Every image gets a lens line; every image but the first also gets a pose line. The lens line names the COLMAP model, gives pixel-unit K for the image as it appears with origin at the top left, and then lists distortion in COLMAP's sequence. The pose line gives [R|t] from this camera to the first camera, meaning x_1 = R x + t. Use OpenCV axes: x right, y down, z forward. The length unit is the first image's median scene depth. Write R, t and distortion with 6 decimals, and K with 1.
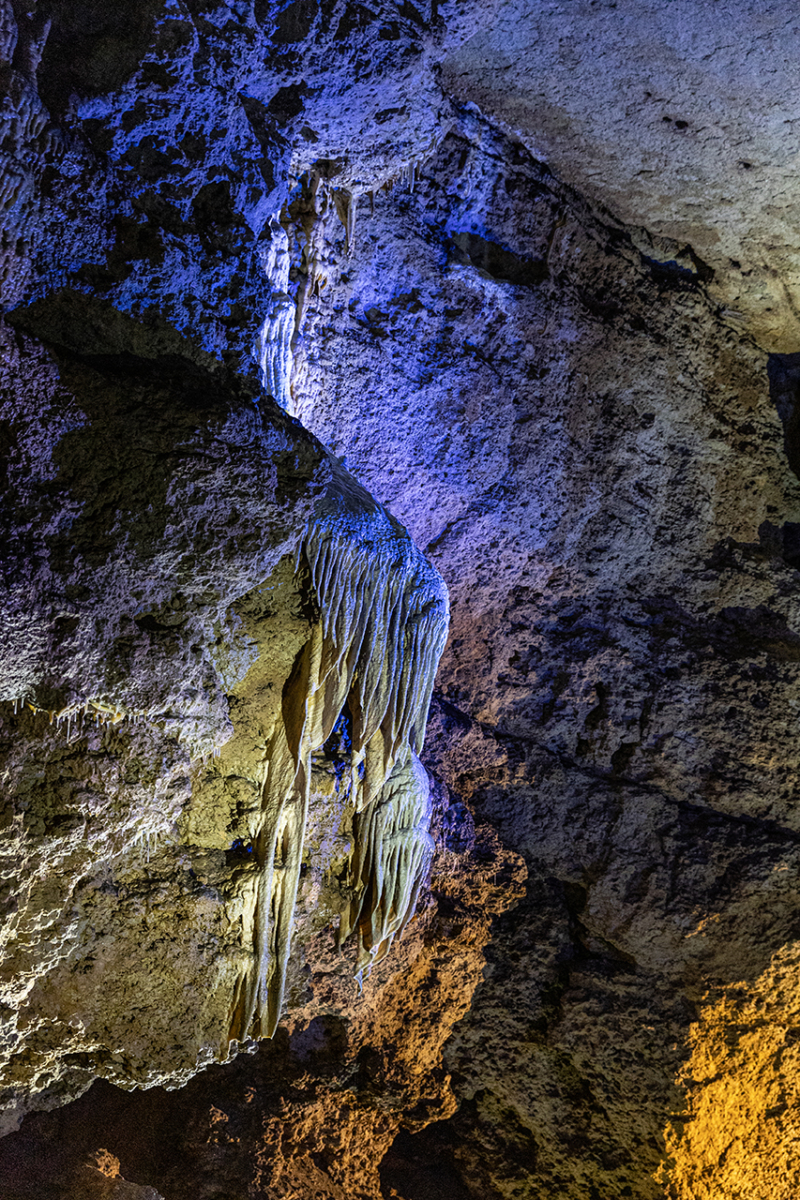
lens RADIAL K [[1231.3, 0, 421.4], [0, 1231.3, 607.4], [0, 0, 1]] dist [0.035072, 0.000000]
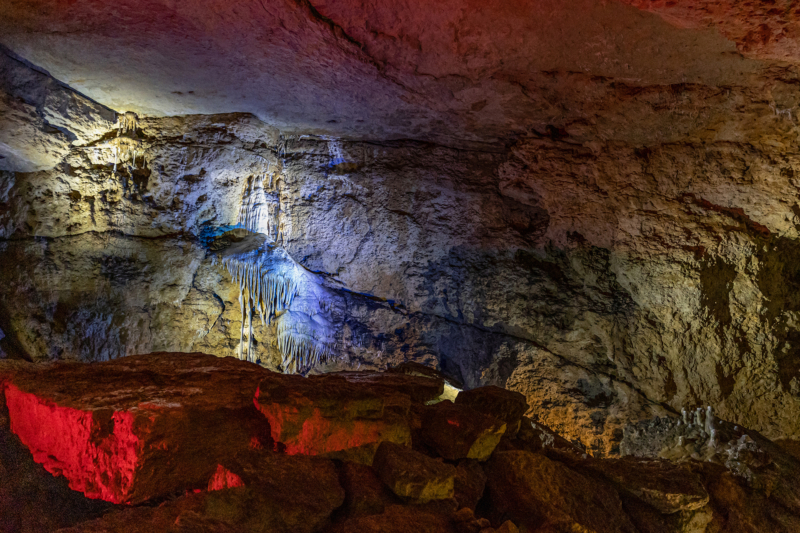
lens RADIAL K [[665.0, 0, 430.1], [0, 665.0, 264.8], [0, 0, 1]] dist [0.011899, -0.007726]
pose [[0.660587, -0.219457, -0.717958, 1.414363], [0.123140, 0.975042, -0.184740, 0.327202], [0.740582, 0.033628, 0.671124, -0.029268]]
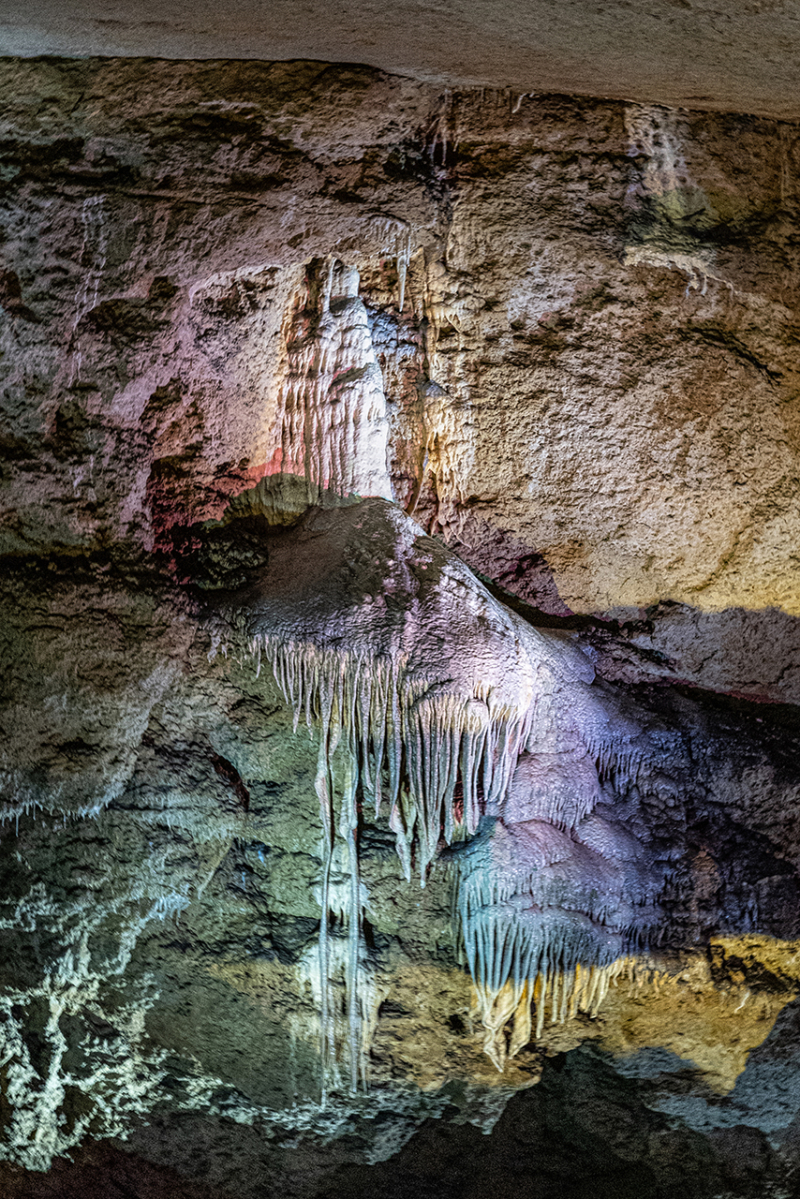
lens RADIAL K [[3143.0, 0, 471.4], [0, 3143.0, 594.3], [0, 0, 1]] dist [0.032249, 0.000000]
pose [[0.646106, -0.035921, -0.762402, 1.501286], [0.111720, 0.992584, 0.047912, -0.148752], [0.755027, -0.116132, 0.645328, -0.470090]]
